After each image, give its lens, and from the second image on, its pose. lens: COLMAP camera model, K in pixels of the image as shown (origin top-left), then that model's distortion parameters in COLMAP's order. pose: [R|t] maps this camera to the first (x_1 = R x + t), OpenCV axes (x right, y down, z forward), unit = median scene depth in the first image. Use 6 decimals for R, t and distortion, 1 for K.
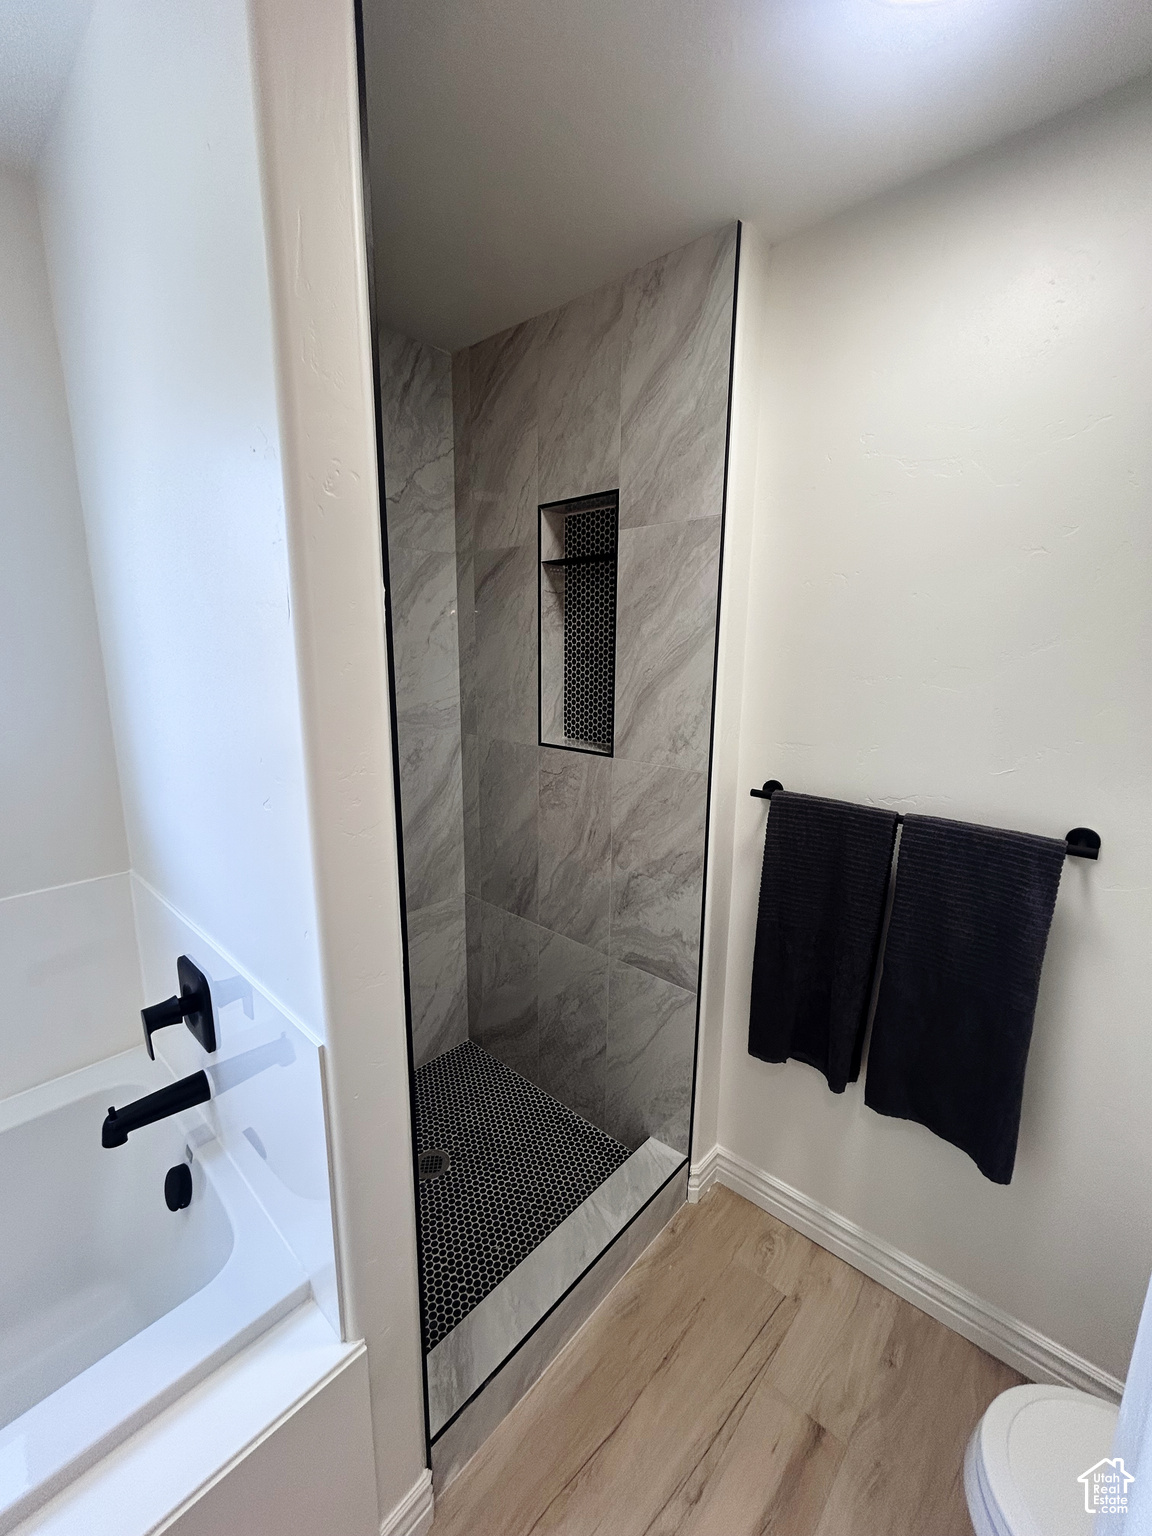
lens RADIAL K [[604.1, 0, 582.6], [0, 604.1, 776.0], [0, 0, 1]] dist [-0.000082, 0.000240]
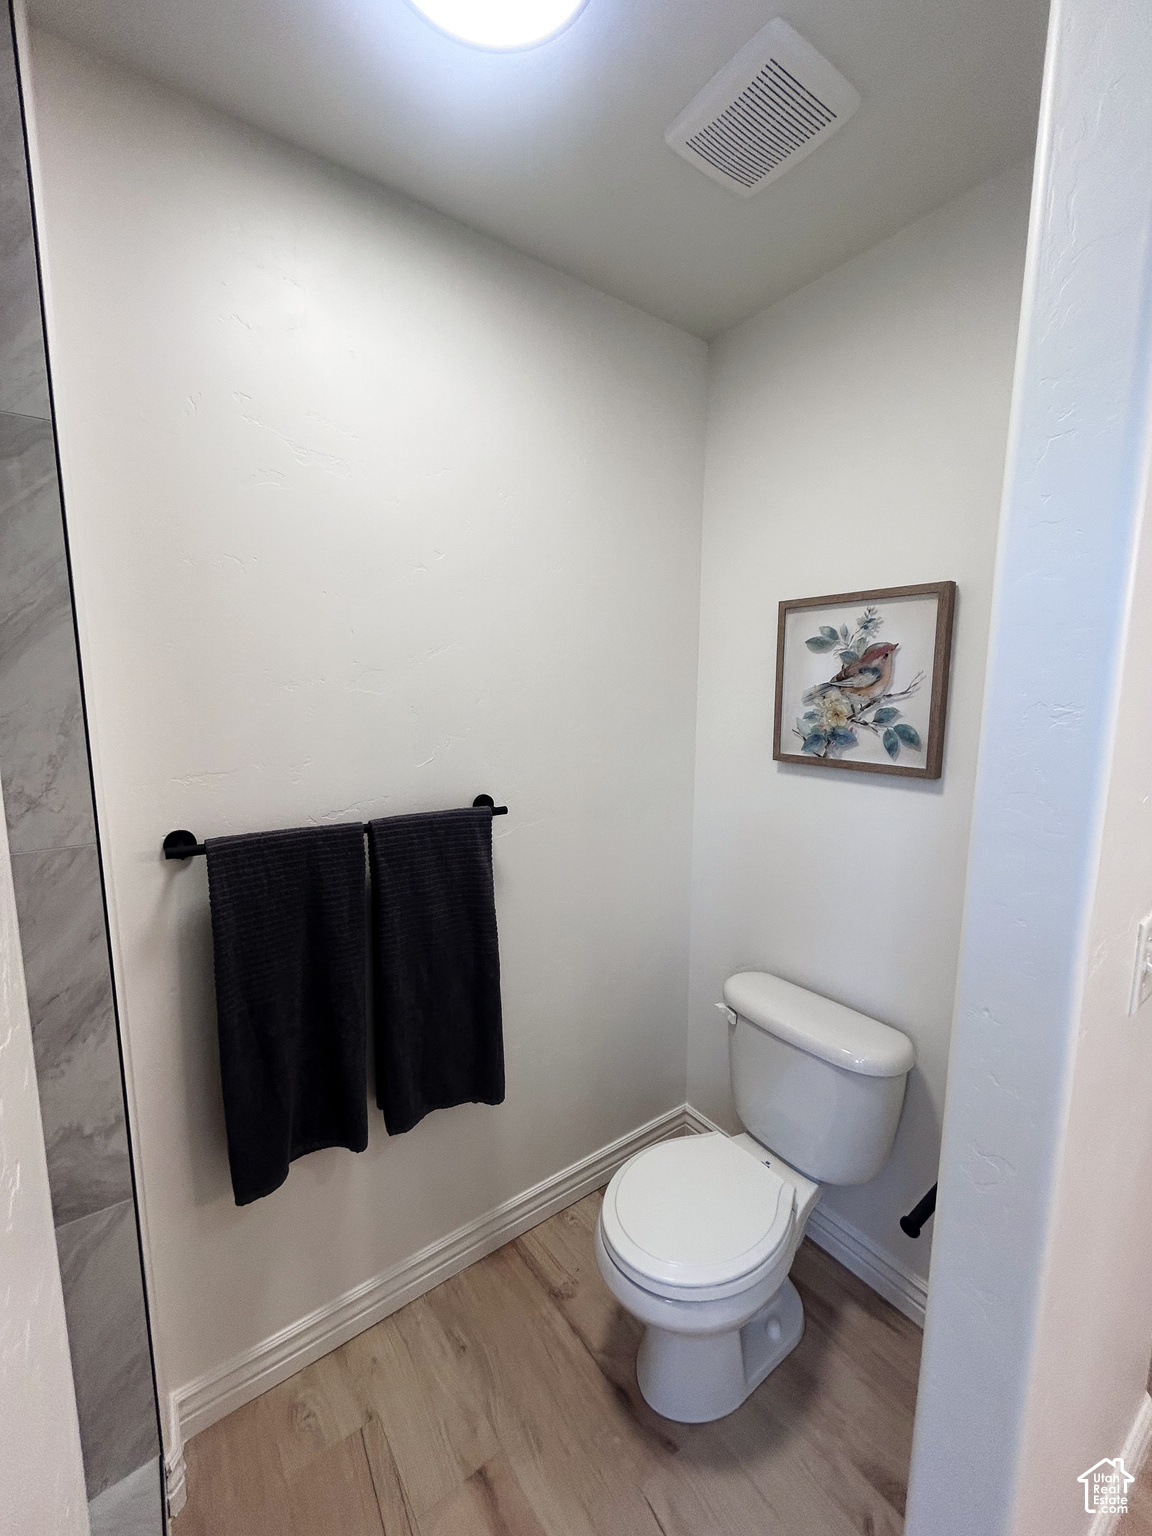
lens RADIAL K [[619.2, 0, 578.6], [0, 619.2, 763.7], [0, 0, 1]] dist [-0.000331, 0.000172]
pose [[0.208211, -0.146023, 0.967122, -0.298839], [0.189613, 0.976060, 0.106551, -0.061298], [-0.959529, 0.161193, 0.230914, 0.389772]]
